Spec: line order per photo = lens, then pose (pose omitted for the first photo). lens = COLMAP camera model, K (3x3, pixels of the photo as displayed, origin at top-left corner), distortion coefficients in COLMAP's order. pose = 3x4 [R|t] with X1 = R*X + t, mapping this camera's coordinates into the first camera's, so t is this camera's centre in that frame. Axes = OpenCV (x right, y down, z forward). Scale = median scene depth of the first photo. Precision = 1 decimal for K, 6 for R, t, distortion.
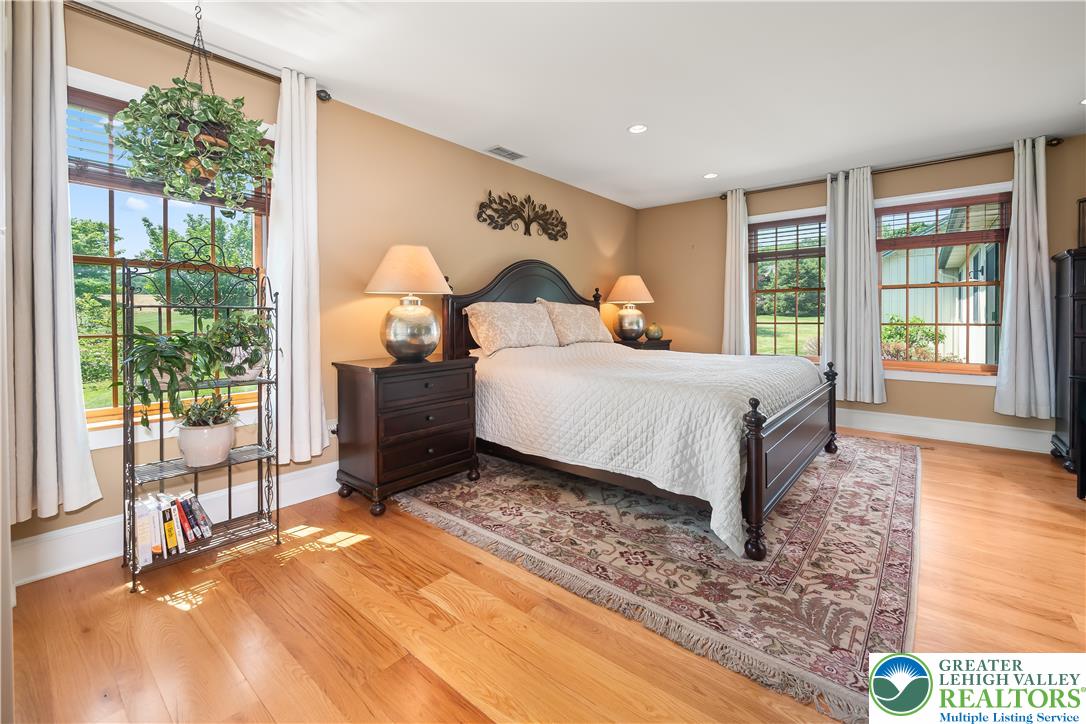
lens RADIAL K [[464.9, 0, 530.7], [0, 464.9, 318.2], [0, 0, 1]] dist [-0.006095, 0.000304]
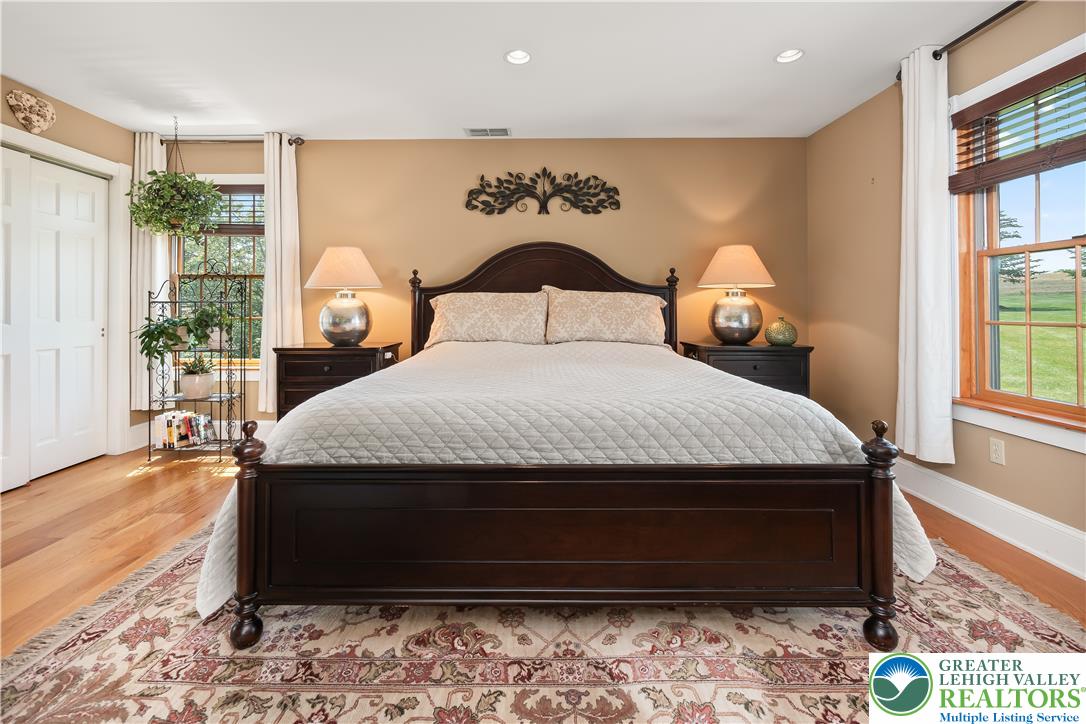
lens RADIAL K [[464.9, 0, 525.2], [0, 464.9, 305.4], [0, 0, 1]] dist [-0.006095, 0.000304]
pose [[0.638997, -0.002656, -0.769204, 0.687400], [-0.003481, 0.999974, -0.006346, -0.002596], [0.769201, 0.006733, 0.638971, 0.454112]]
